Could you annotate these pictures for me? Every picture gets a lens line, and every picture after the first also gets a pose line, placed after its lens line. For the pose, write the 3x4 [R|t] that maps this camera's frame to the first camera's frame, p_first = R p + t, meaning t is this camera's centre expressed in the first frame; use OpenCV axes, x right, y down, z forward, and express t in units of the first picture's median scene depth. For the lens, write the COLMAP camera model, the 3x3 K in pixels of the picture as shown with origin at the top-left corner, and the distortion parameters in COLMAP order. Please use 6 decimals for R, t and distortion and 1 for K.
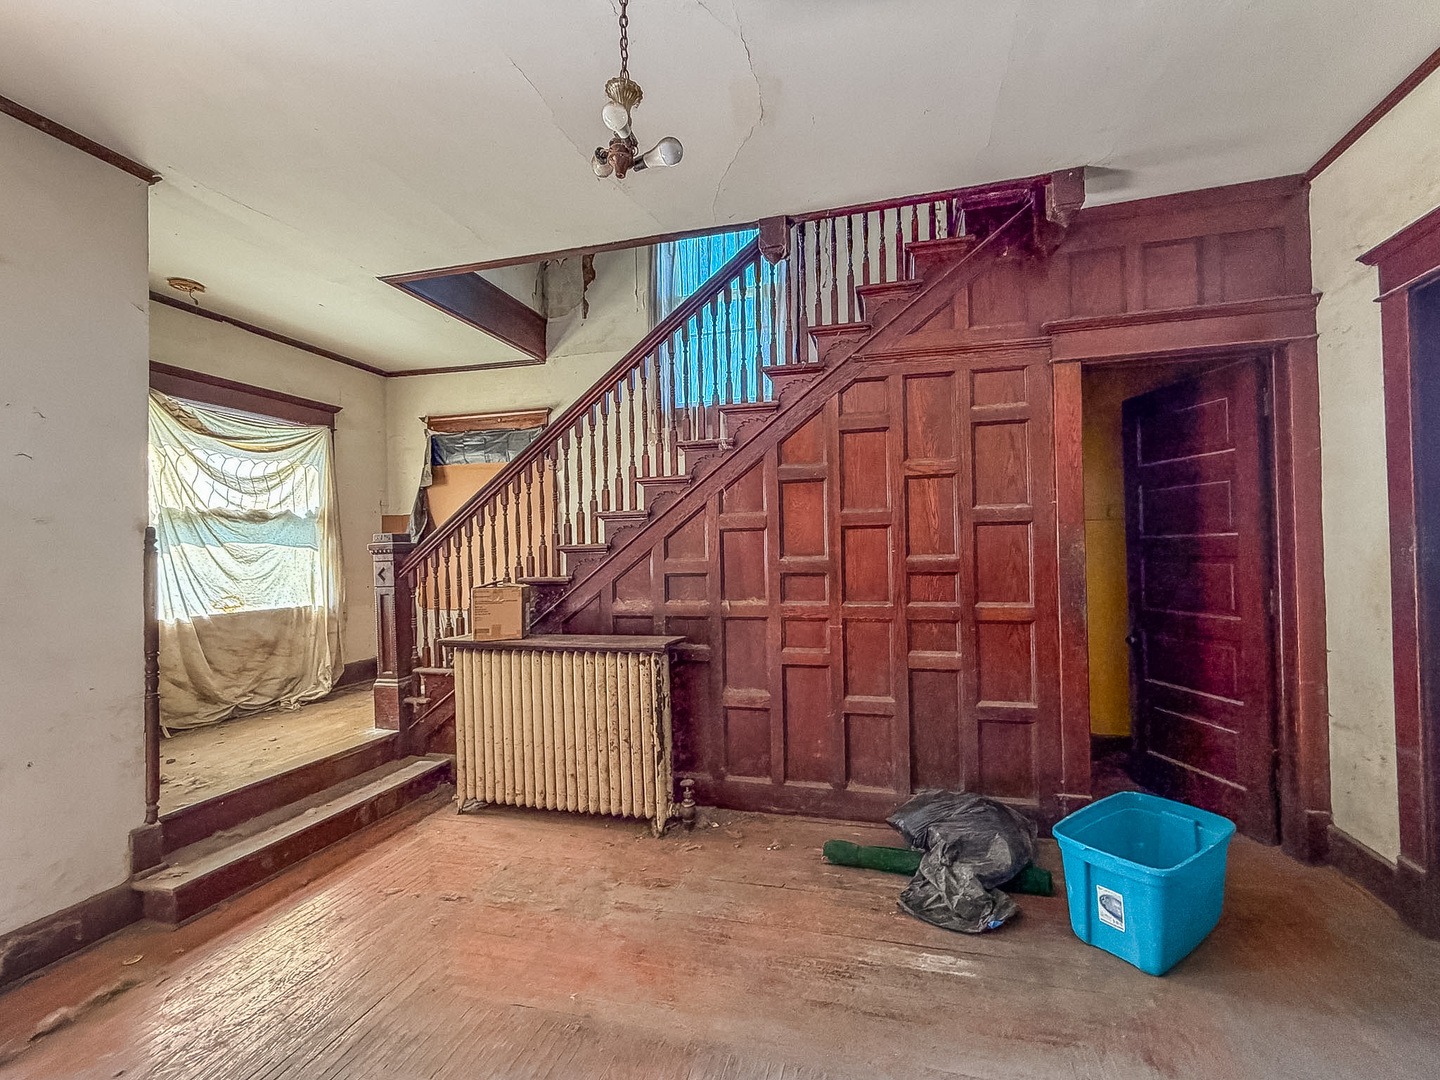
lens RADIAL K [[587.4, 0, 753.7], [0, 587.4, 541.1], [0, 0, 1]] dist [0.000405, -0.000048]
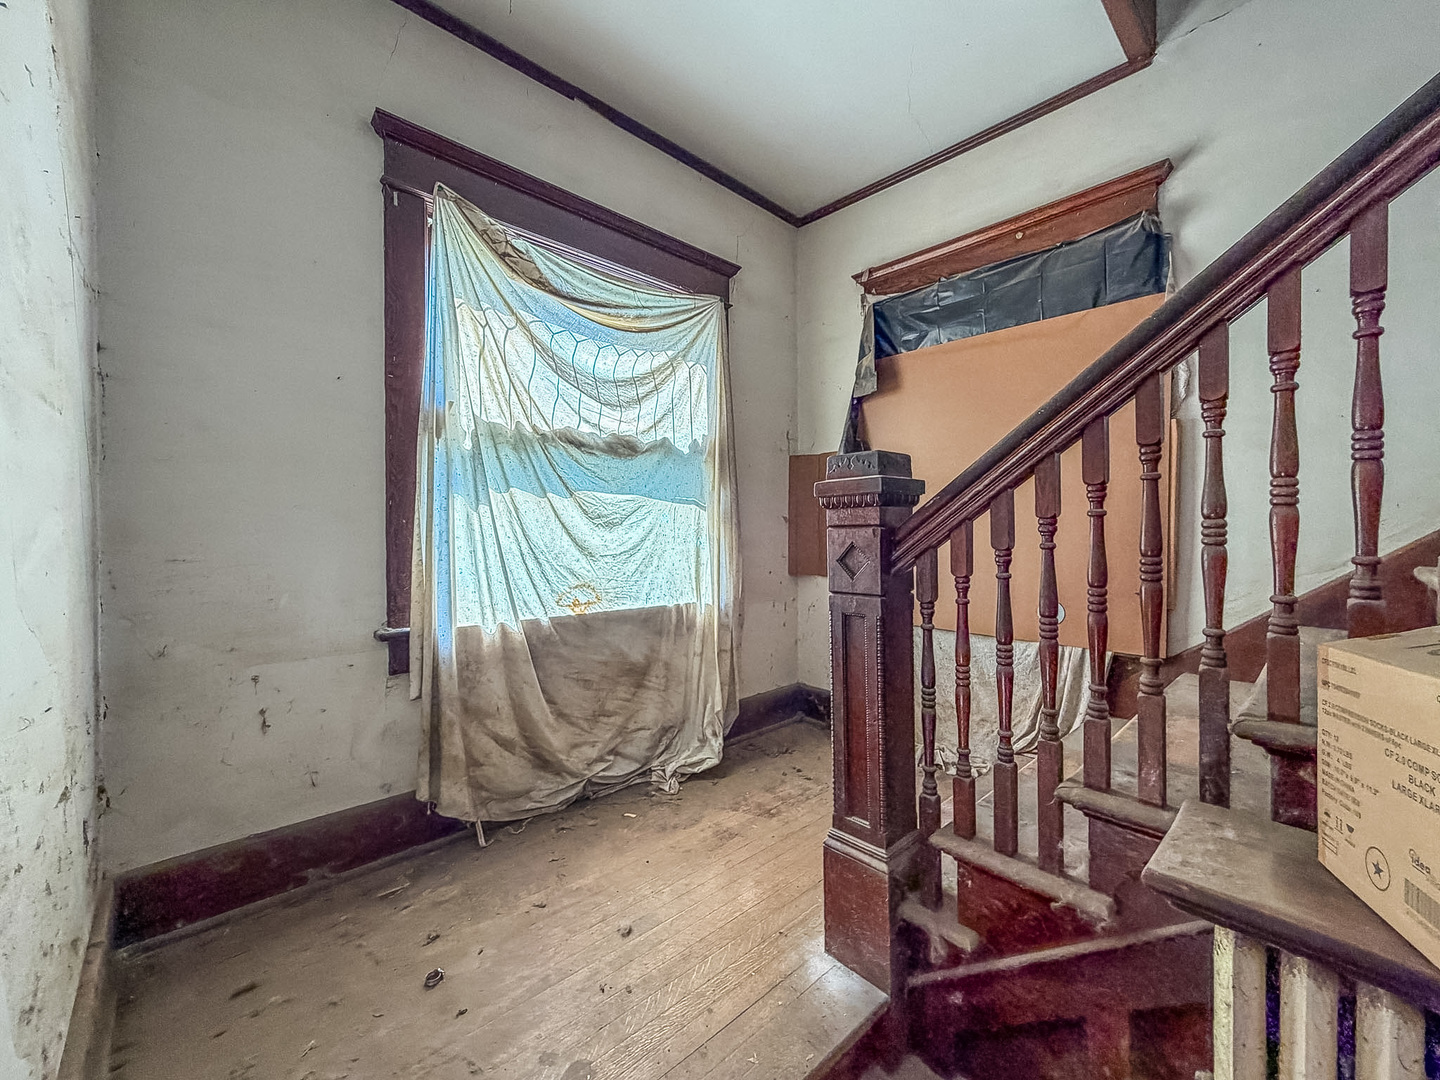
lens RADIAL K [[587.4, 0, 742.2], [0, 587.4, 532.2], [0, 0, 1]] dist [0.000405, -0.000048]
pose [[0.846171, 0.022267, -0.532446, -0.470837], [-0.010407, 0.999627, 0.025266, 0.027984], [0.532810, -0.015838, 0.846087, 0.618733]]
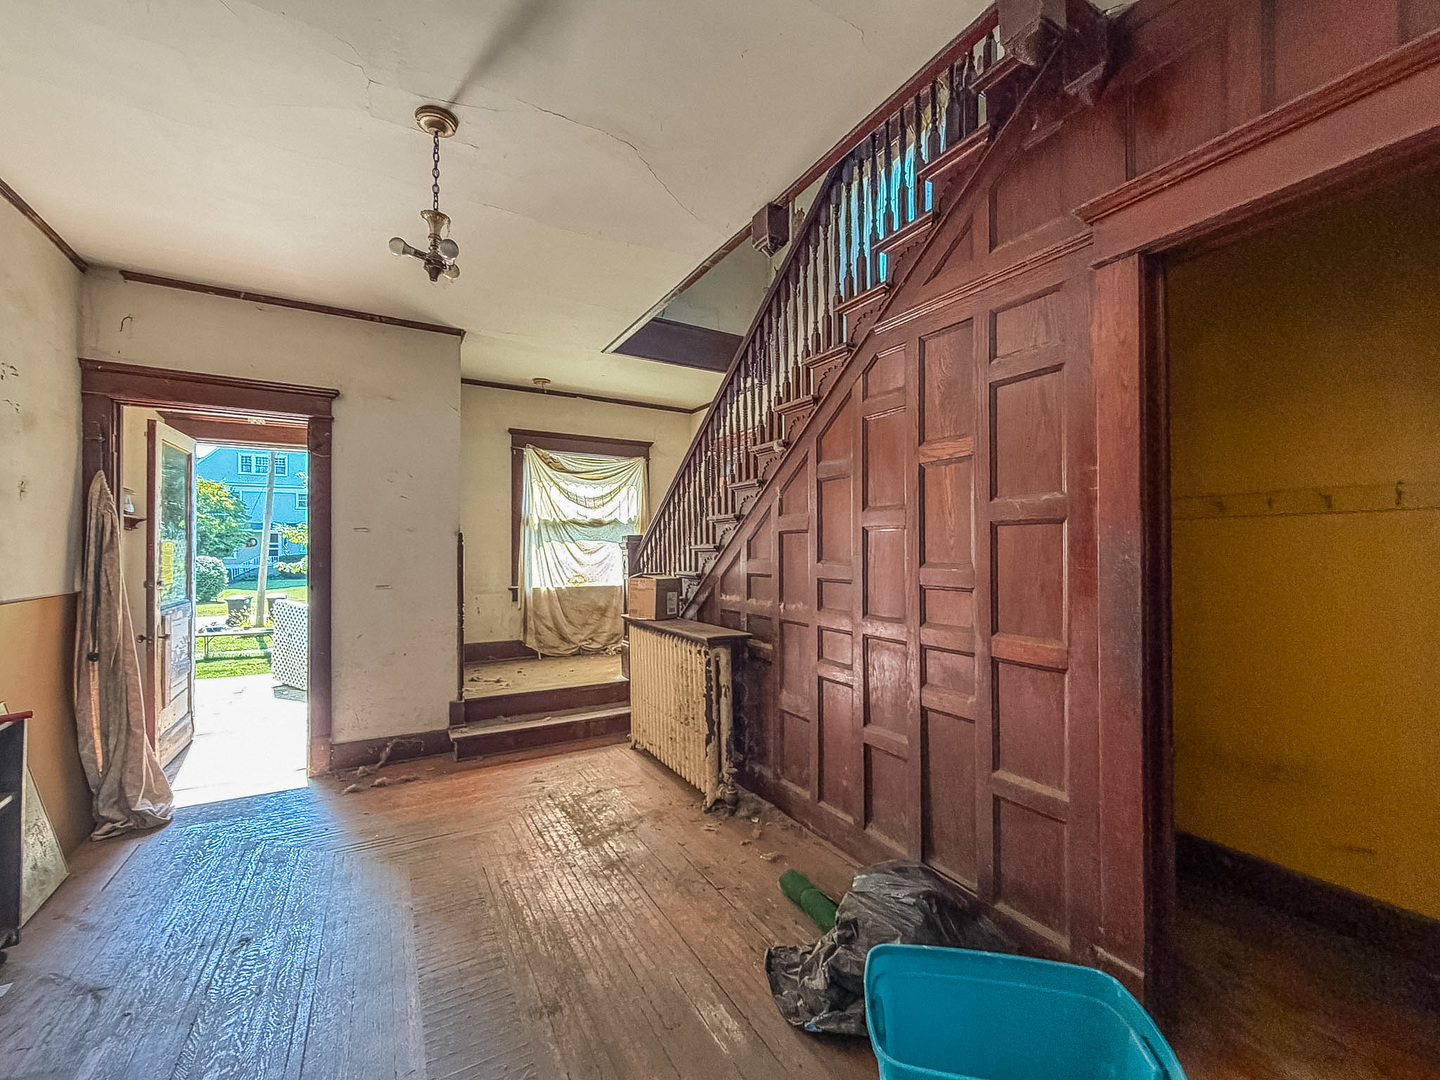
lens RADIAL K [[587.4, 0, 754.1], [0, 587.4, 544.2], [0, 0, 1]] dist [0.000405, -0.000048]
pose [[0.718855, 0.011357, -0.695067, 0.524726], [-0.003430, 0.999912, 0.012790, -0.009370], [0.695151, -0.006810, 0.718831, 0.217695]]
